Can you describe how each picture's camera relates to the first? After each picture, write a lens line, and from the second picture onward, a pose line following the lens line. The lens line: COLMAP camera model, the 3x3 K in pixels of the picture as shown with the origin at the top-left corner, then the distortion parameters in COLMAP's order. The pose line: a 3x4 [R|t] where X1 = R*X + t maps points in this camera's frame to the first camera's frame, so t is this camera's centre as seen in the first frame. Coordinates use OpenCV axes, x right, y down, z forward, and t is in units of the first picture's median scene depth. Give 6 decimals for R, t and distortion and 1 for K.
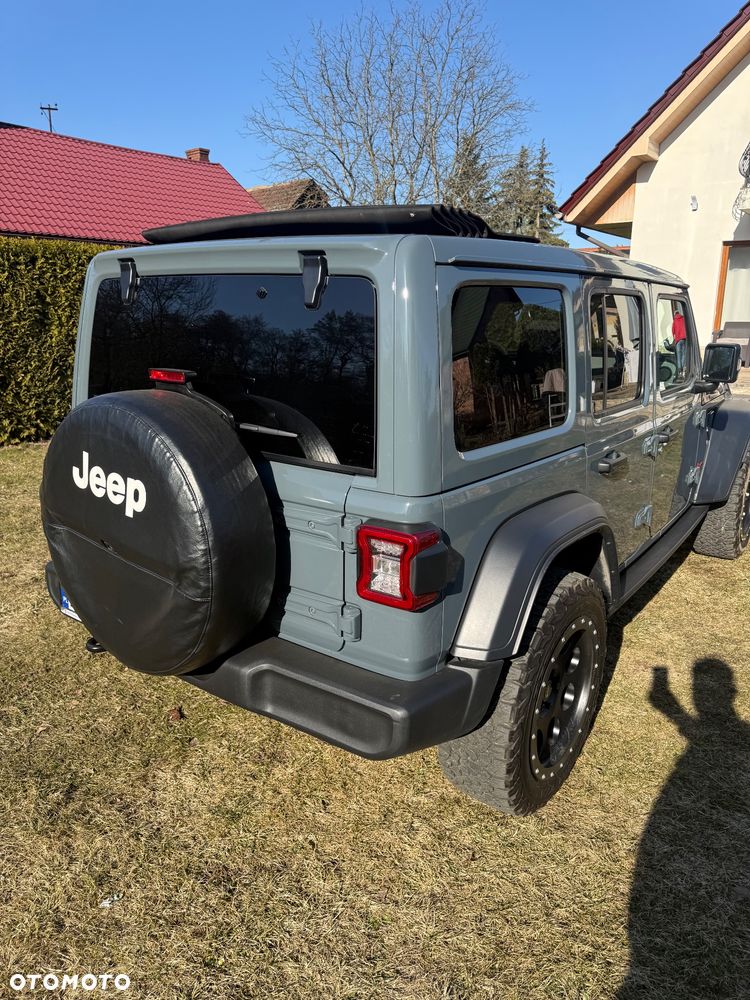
lens RADIAL K [[724.3, 0, 375.0], [0, 724.3, 500.0], [0, 0, 1]] dist [0.040856, -0.053036]
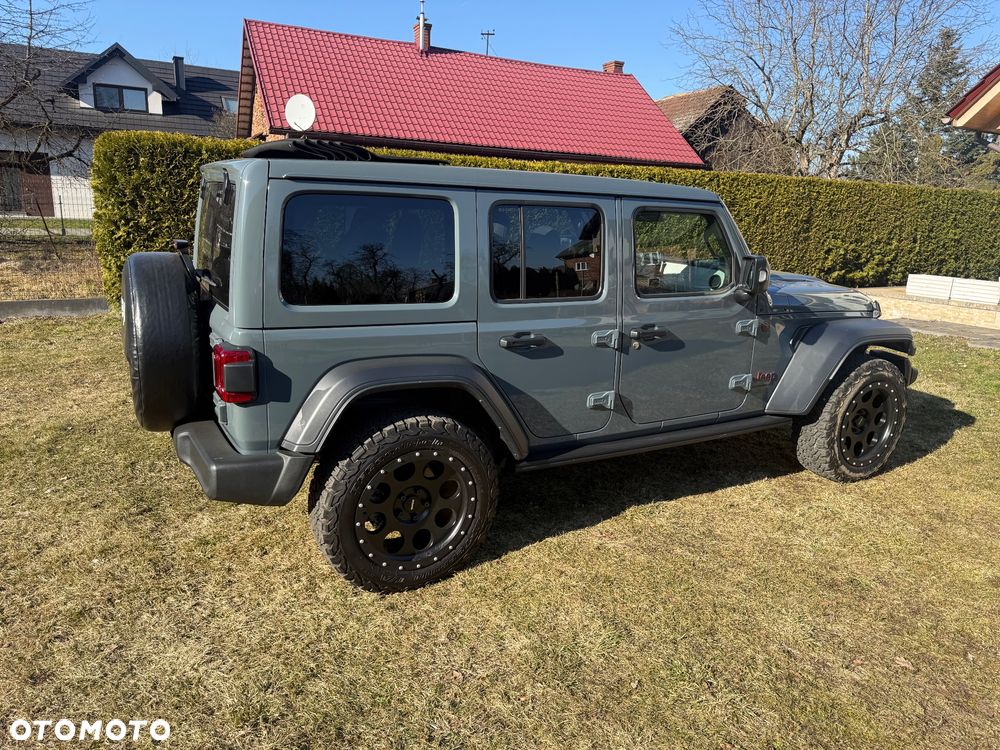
lens RADIAL K [[724.3, 0, 498.2], [0, 724.3, 371.5], [0, 0, 1]] dist [0.040856, -0.053036]
pose [[0.907192, 0.124827, -0.401771, 0.651949], [-0.140614, 0.990015, -0.009916, 0.014087], [0.396522, 0.065491, 0.915686, -0.103060]]
